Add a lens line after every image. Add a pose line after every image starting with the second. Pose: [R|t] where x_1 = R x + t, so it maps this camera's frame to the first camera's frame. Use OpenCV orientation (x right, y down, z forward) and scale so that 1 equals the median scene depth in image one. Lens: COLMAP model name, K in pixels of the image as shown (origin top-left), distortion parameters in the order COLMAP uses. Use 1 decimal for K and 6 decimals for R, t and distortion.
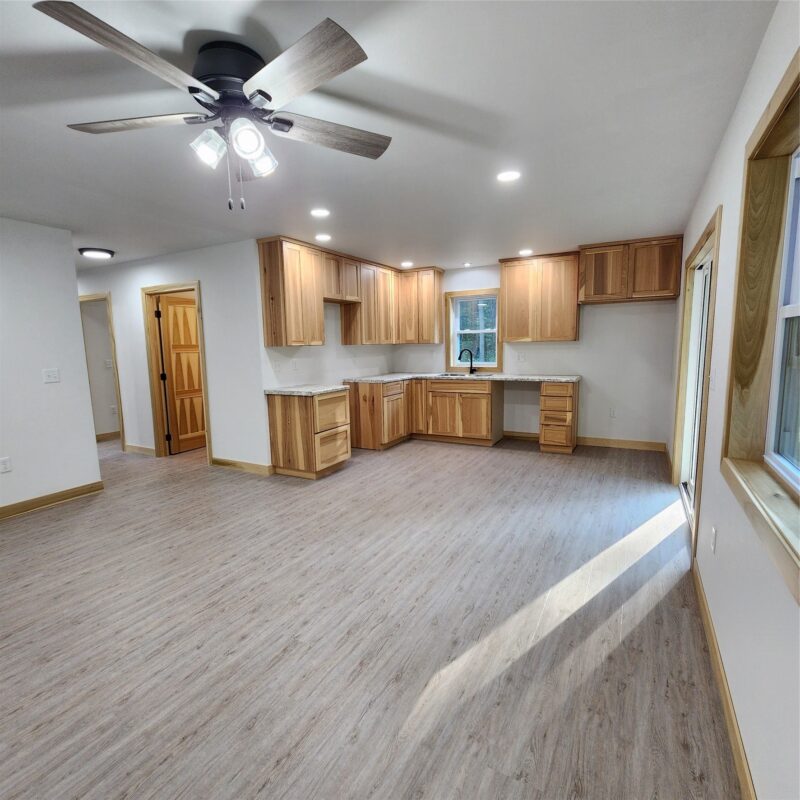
lens RADIAL K [[439.0, 0, 398.2], [0, 439.0, 396.5], [0, 0, 1]] dist [0.002386, -0.000638]
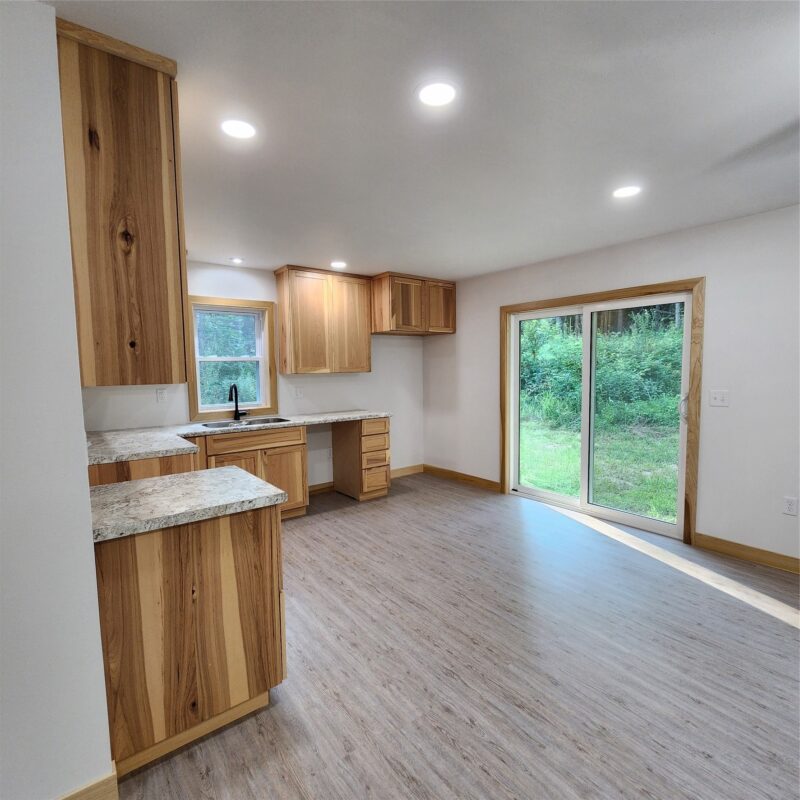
lens RADIAL K [[439.0, 0, 396.6], [0, 439.0, 401.1], [0, 0, 1]] dist [0.002386, -0.000638]
pose [[0.403748, -0.056425, 0.913128, -0.538334], [0.116059, 0.993191, 0.010056, -0.089949], [-0.907479, 0.101916, 0.407548, 0.747512]]
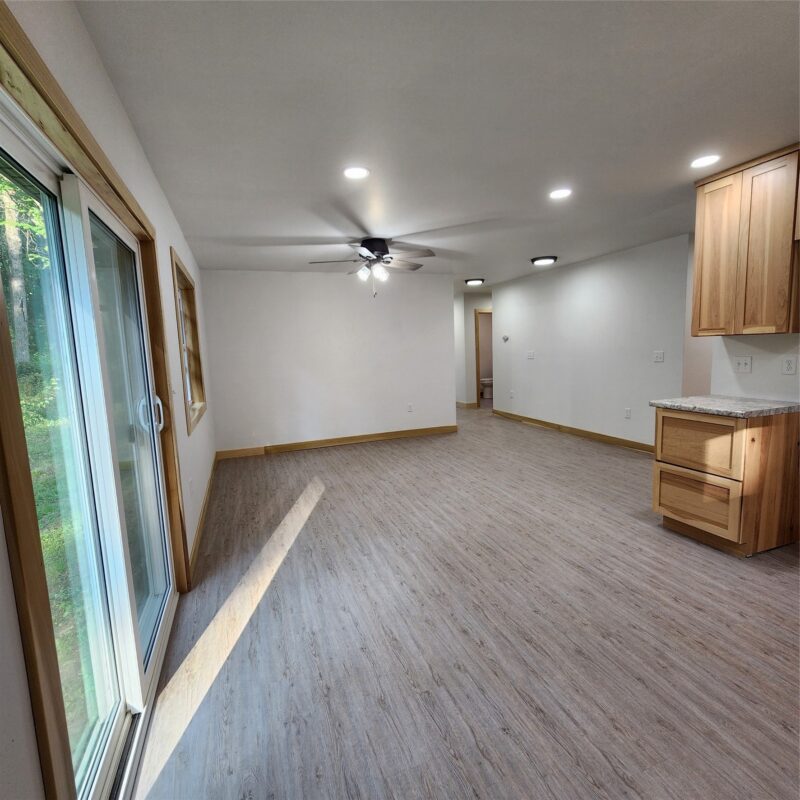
lens RADIAL K [[439.0, 0, 402.2], [0, 439.0, 403.1], [0, 0, 1]] dist [0.002386, -0.000638]
pose [[-0.654590, 0.139794, -0.742946, 0.636782], [-0.041588, 0.974607, 0.220026, -0.155174], [0.754839, 0.174925, -0.632155, 1.180480]]
